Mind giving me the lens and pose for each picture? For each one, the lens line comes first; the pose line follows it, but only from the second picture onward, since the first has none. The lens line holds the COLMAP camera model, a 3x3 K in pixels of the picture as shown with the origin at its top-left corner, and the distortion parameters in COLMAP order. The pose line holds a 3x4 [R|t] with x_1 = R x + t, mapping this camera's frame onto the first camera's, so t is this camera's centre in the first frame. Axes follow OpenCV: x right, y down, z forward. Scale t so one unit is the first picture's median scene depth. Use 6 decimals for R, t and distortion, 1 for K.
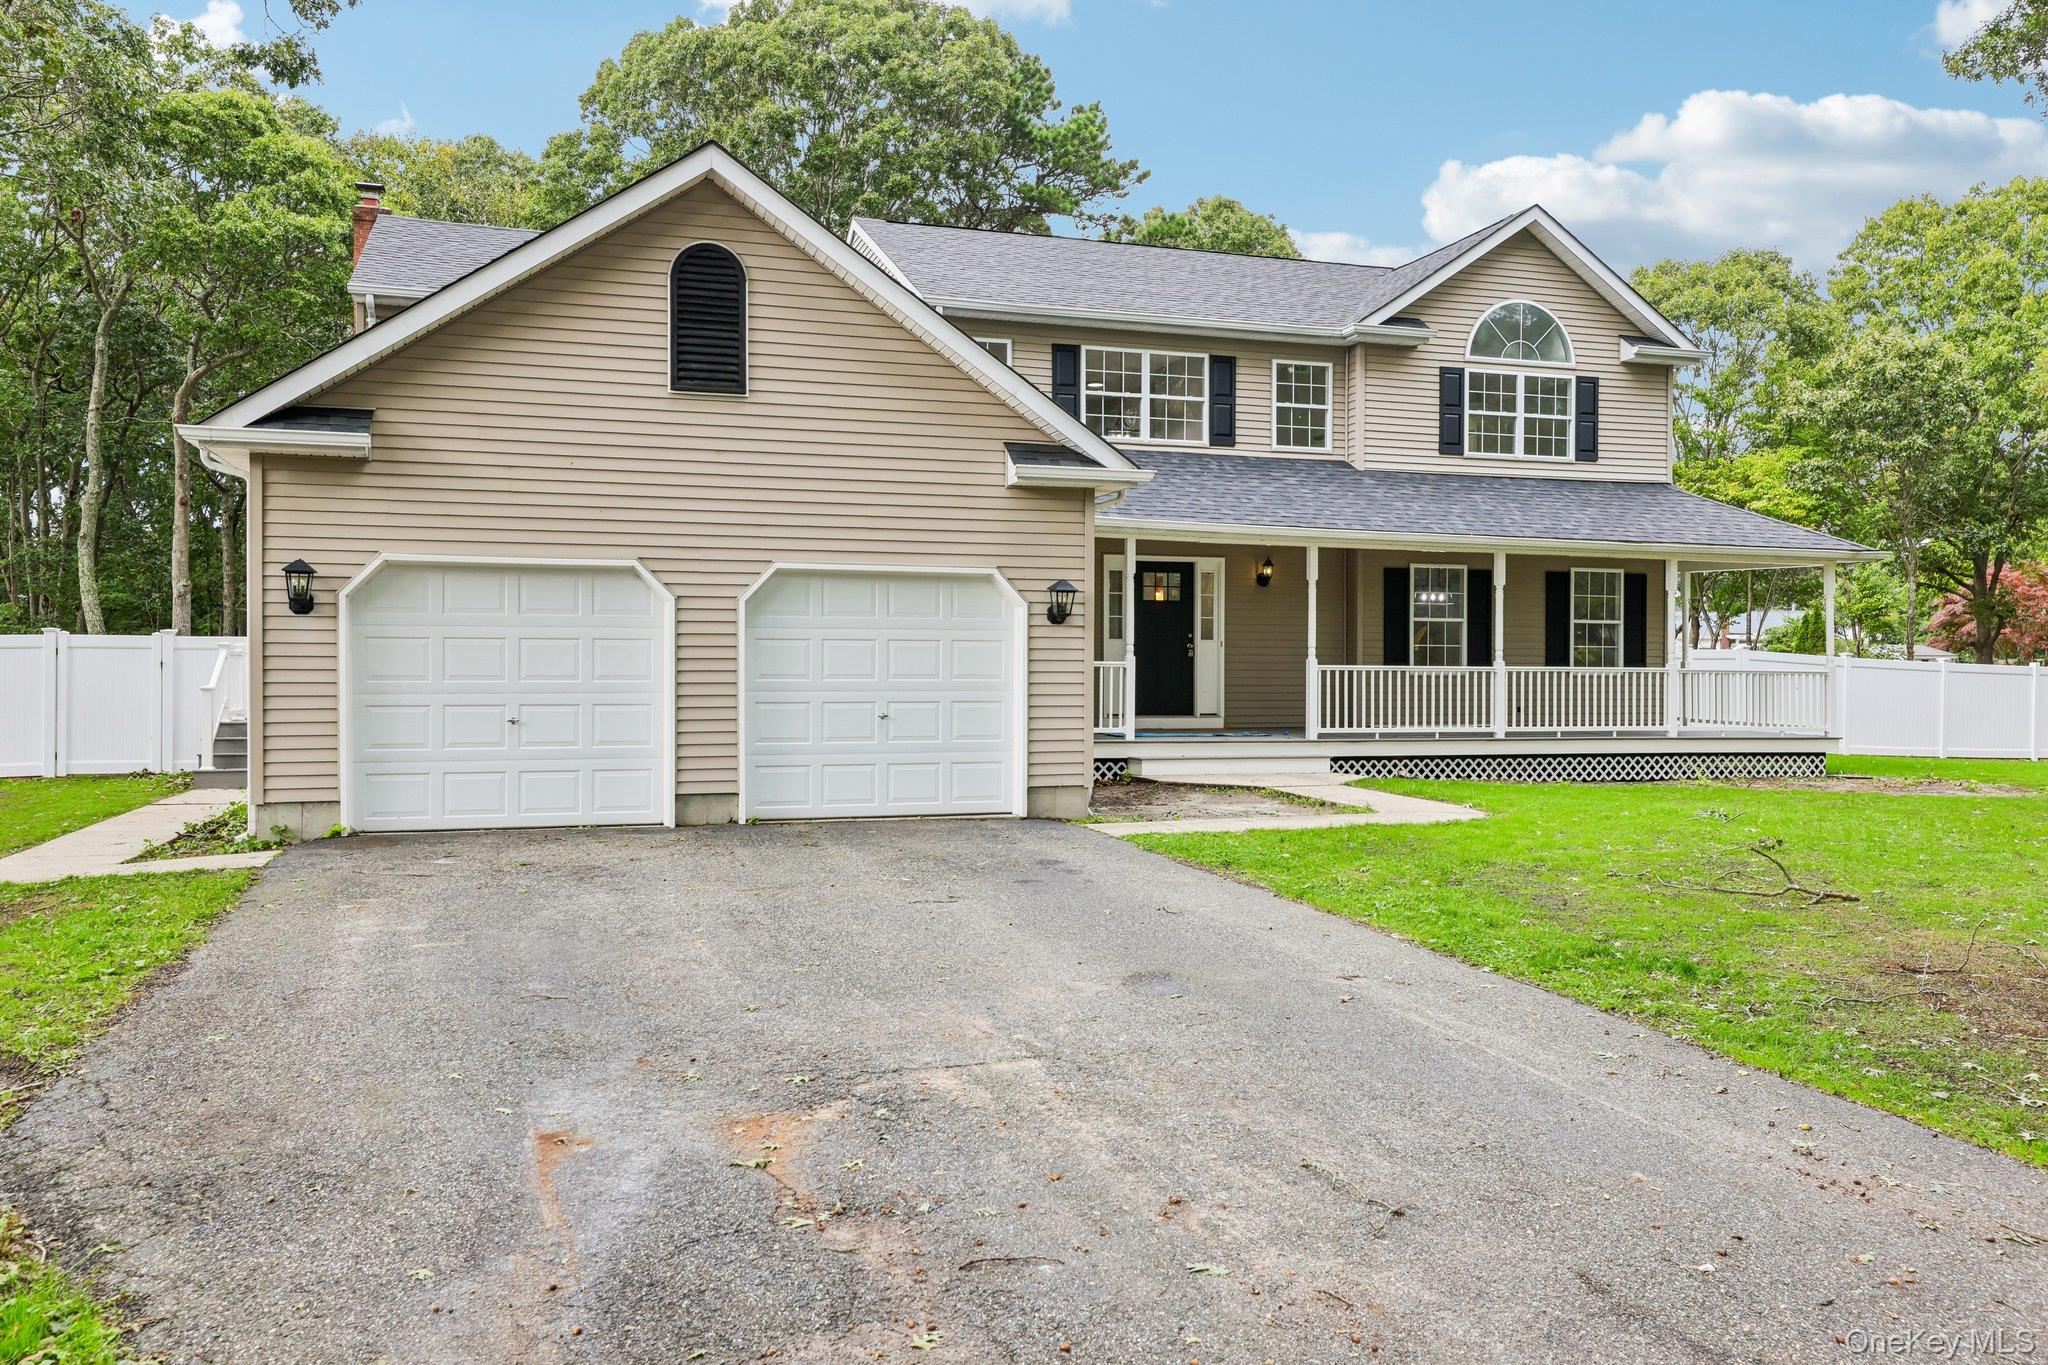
lens RADIAL K [[1574.8, 0, 1025.4], [0, 1574.8, 680.1], [0, 0, 1]] dist [0.042448, 0.000343]
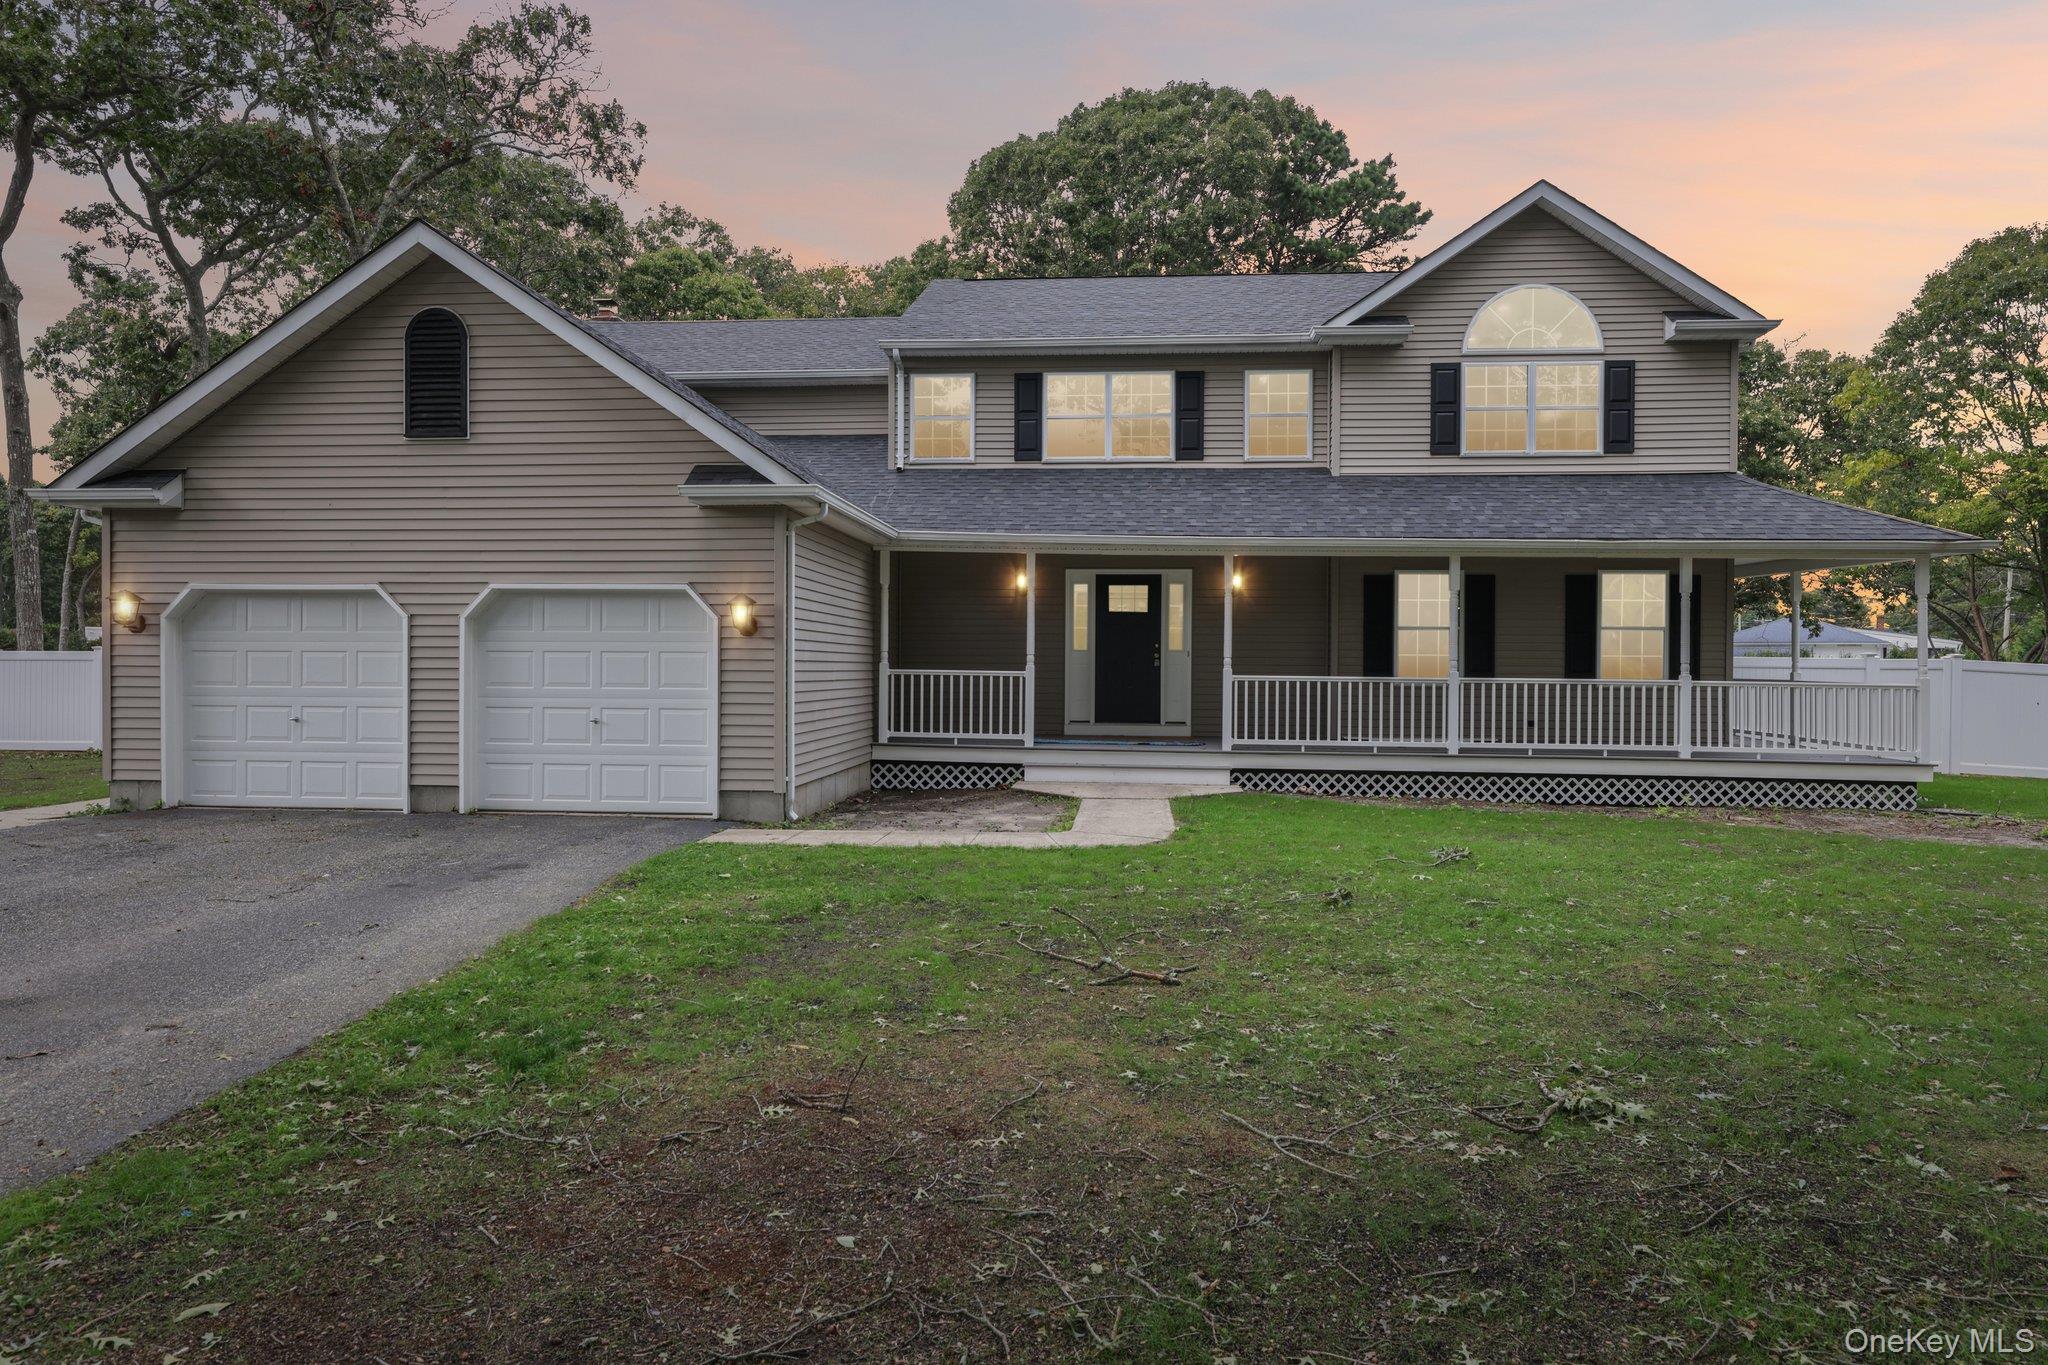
lens RADIAL K [[1295.3, 0, 1019.2], [0, 1295.3, 682.4], [0, 0, 1]] dist [0.009017, 0.007944]
pose [[0.918100, 0.006439, -0.396296, 0.357078], [-0.006856, 0.999976, 0.000364, -0.004259], [0.396289, 0.002383, 0.918123, 0.188362]]
